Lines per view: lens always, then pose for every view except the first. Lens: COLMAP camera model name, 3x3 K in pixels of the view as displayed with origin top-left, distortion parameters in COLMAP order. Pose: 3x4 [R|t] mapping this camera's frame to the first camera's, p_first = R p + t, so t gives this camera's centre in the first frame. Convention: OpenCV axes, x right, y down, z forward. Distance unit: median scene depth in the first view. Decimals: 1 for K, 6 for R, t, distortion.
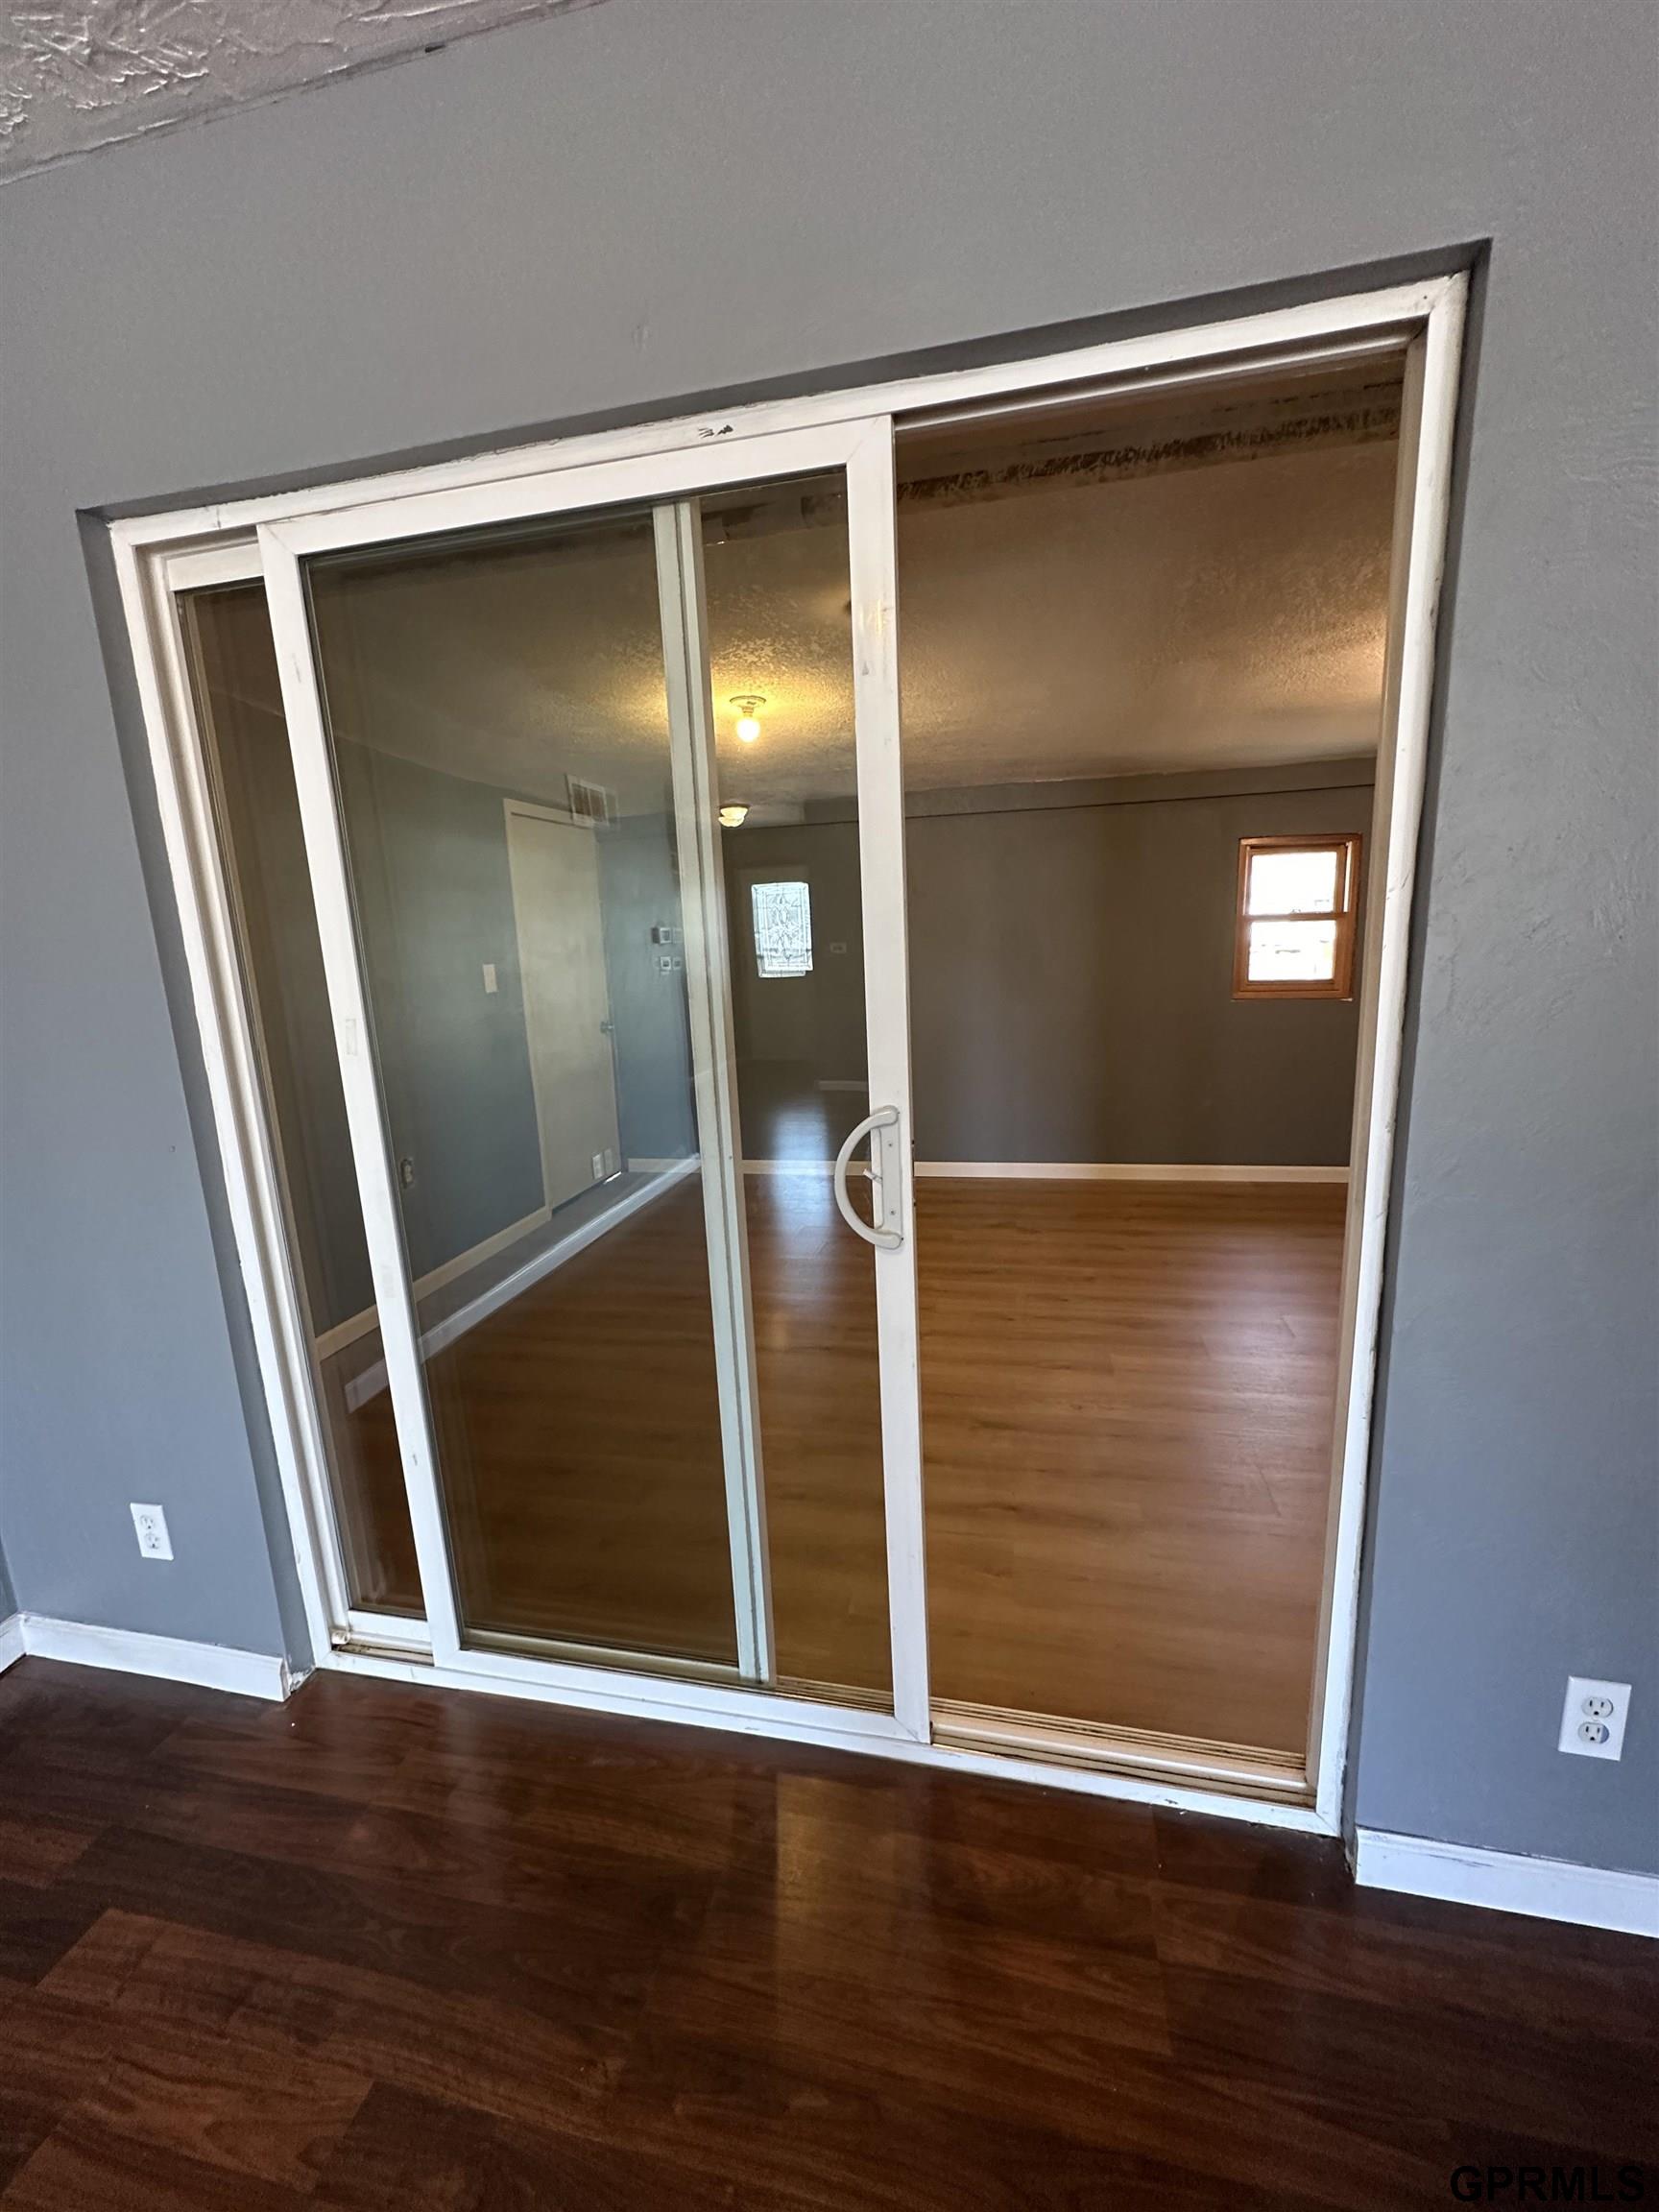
lens RADIAL K [[881.6, 0, 822.5], [0, 881.6, 1110.3], [0, 0, 1]] dist [-0.001632, 0.001012]
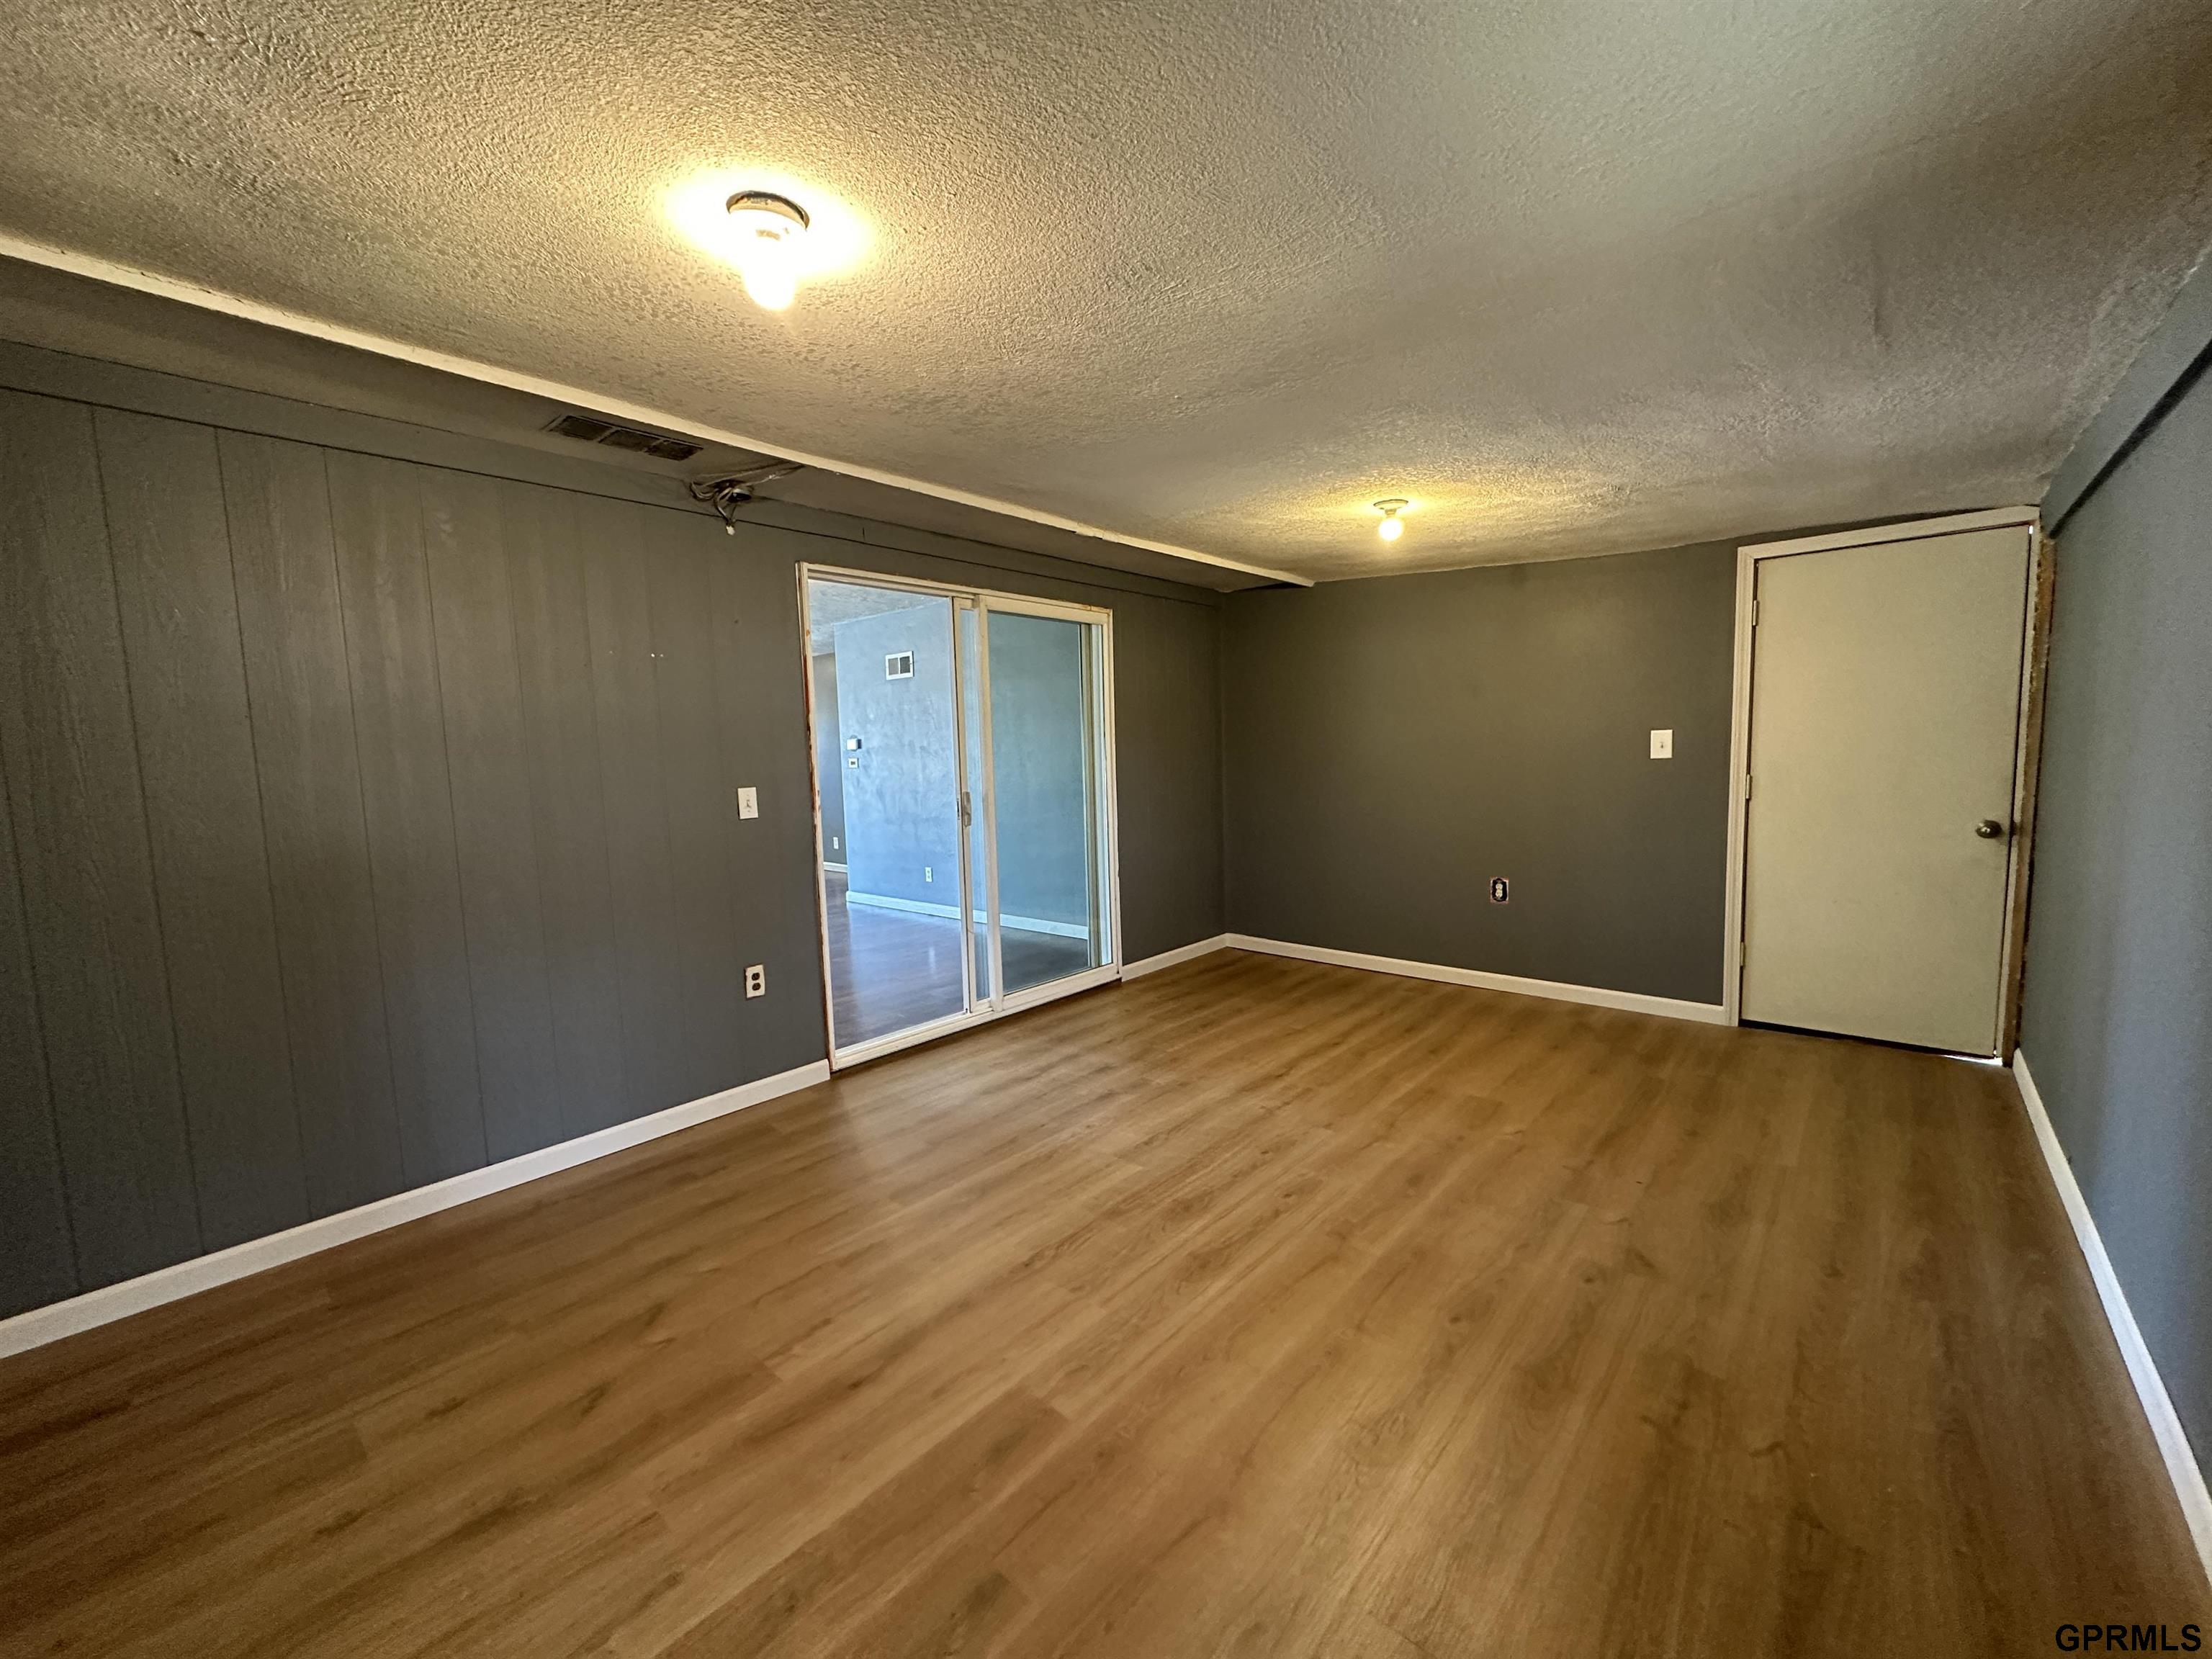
lens RADIAL K [[881.6, 0, 1104.8], [0, 881.6, 826.1], [0, 0, 1]] dist [-0.001632, 0.001012]
pose [[-0.476014, 0.134696, -0.869062, 0.866982], [-0.126066, 0.967544, 0.219010, -0.218093], [0.870355, 0.213810, -0.443584, 1.007045]]
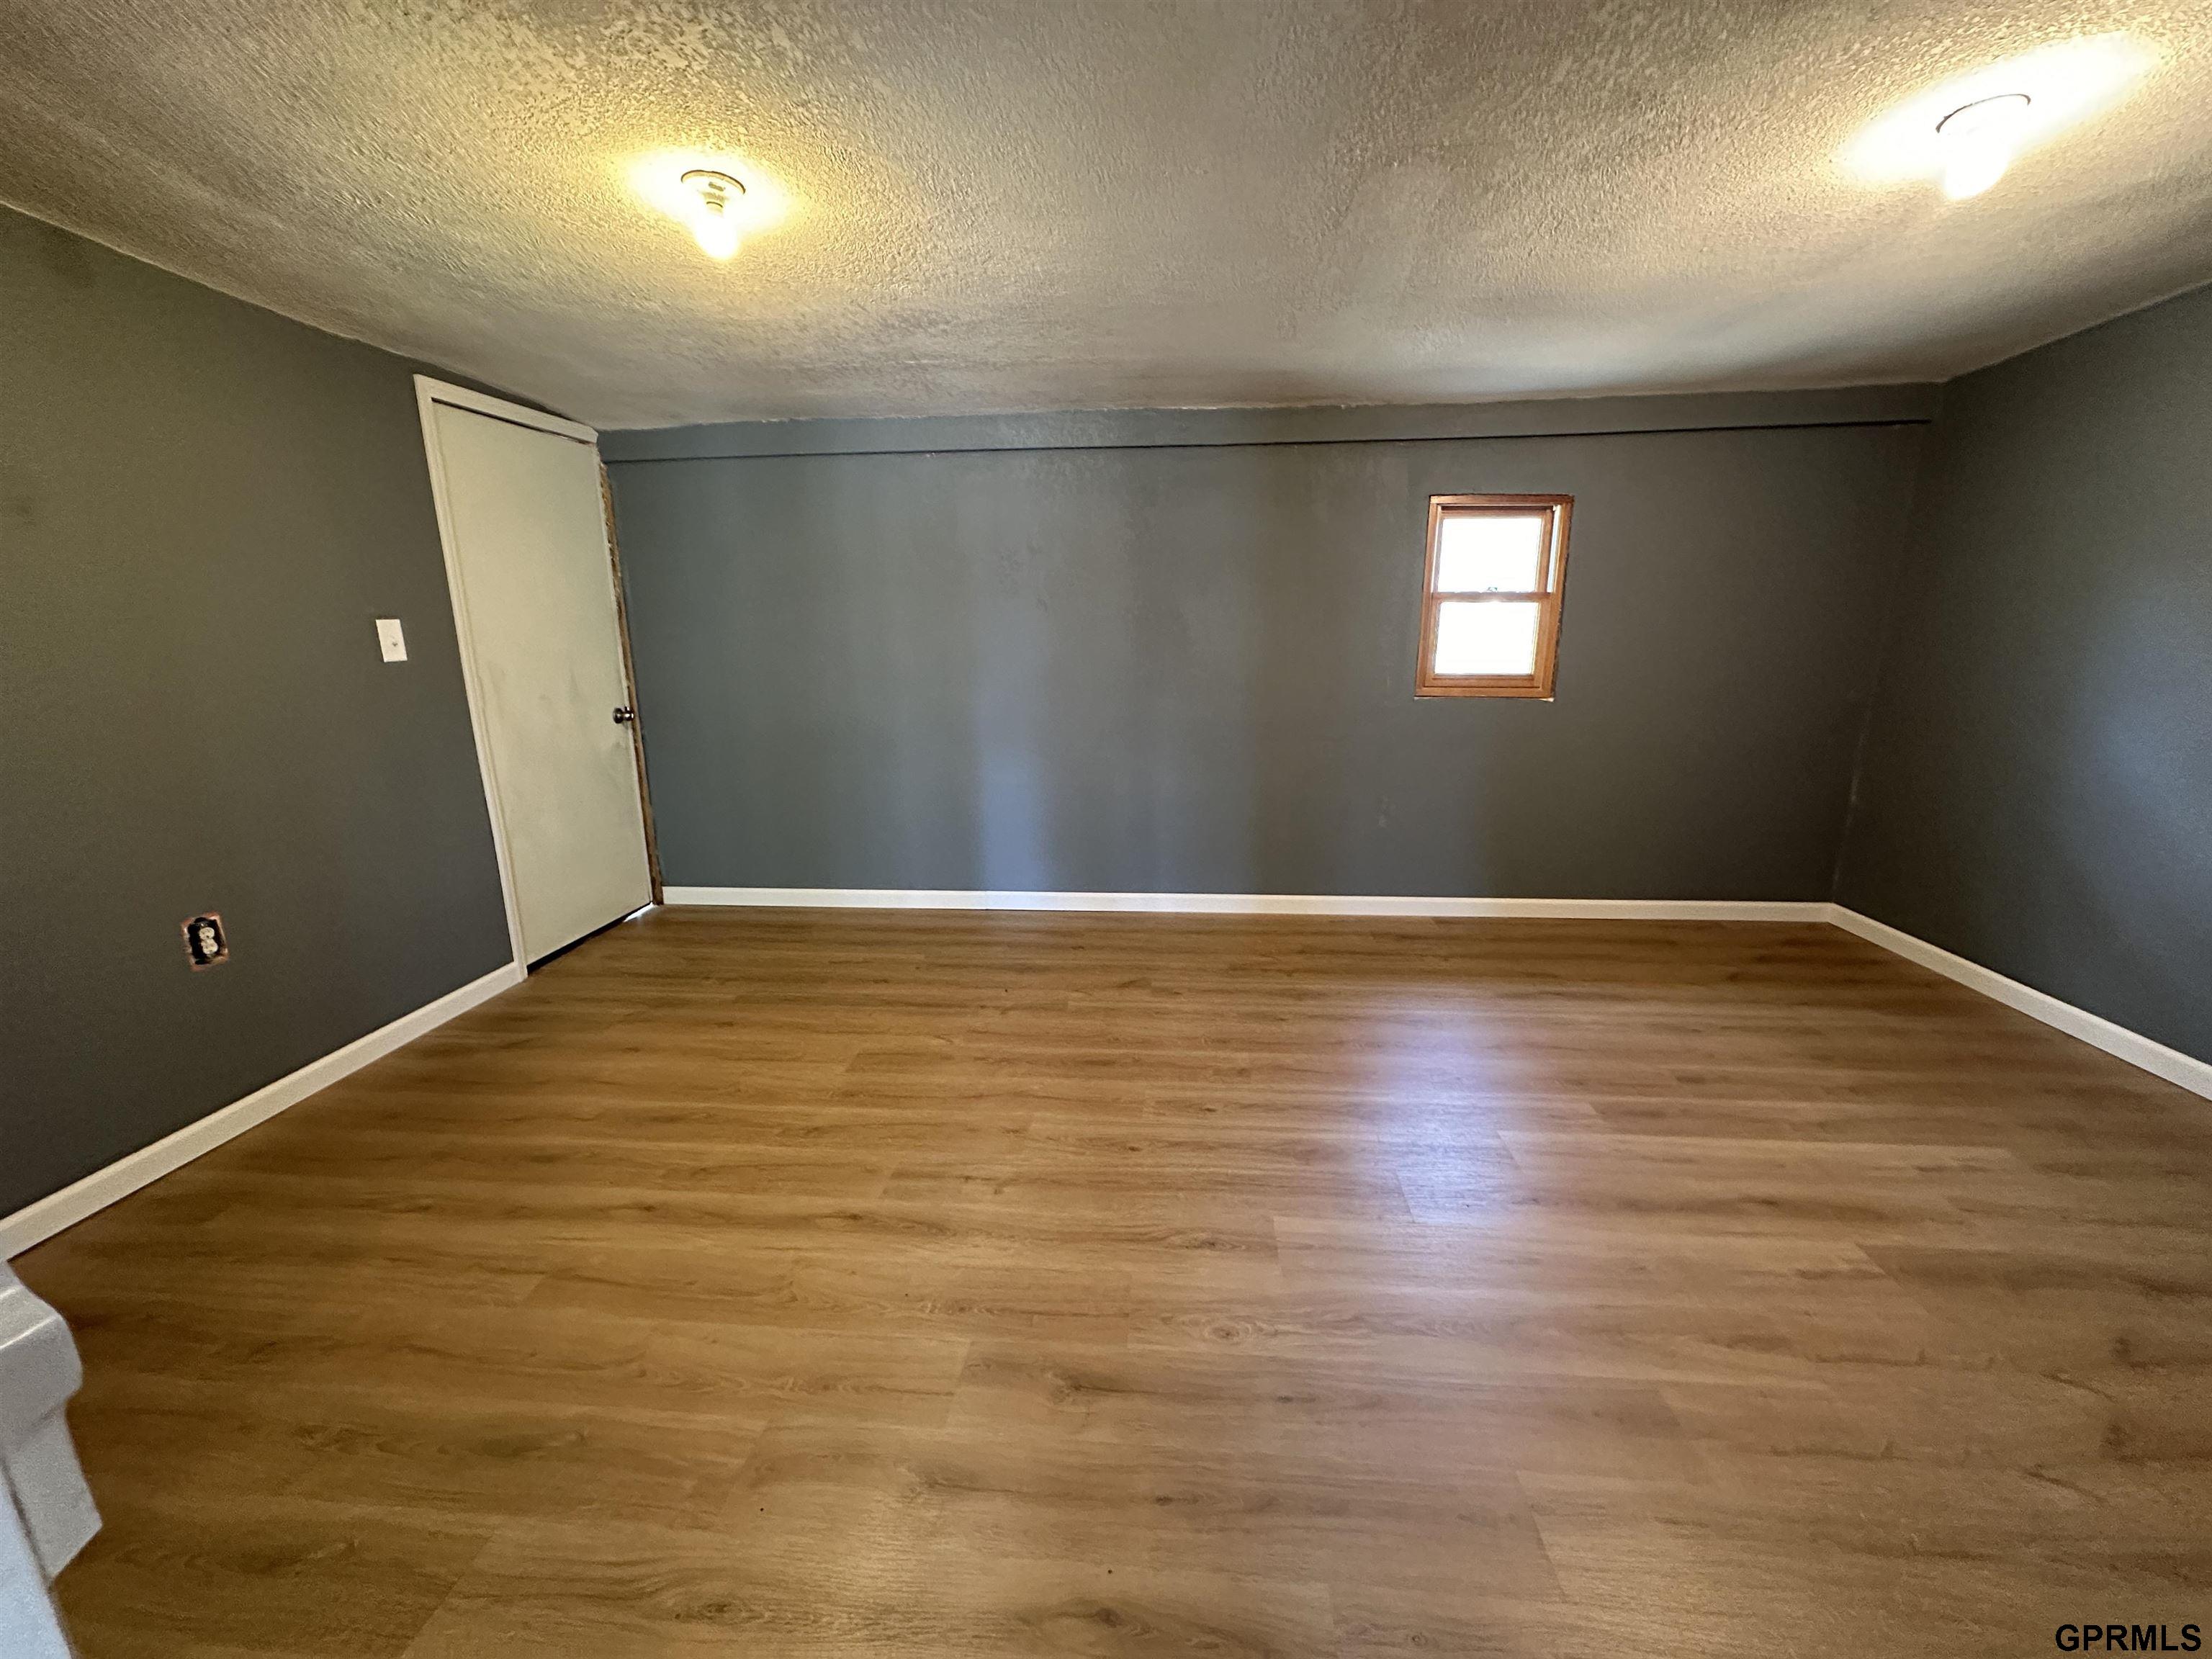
lens RADIAL K [[881.6, 0, 1100.2], [0, 881.6, 836.1], [0, 0, 1]] dist [-0.001632, 0.001012]
pose [[0.990805, 0.001180, 0.135296, 0.078687], [-0.006209, 0.999305, 0.036751, -0.030395], [-0.135158, -0.037253, 0.990123, 0.273920]]
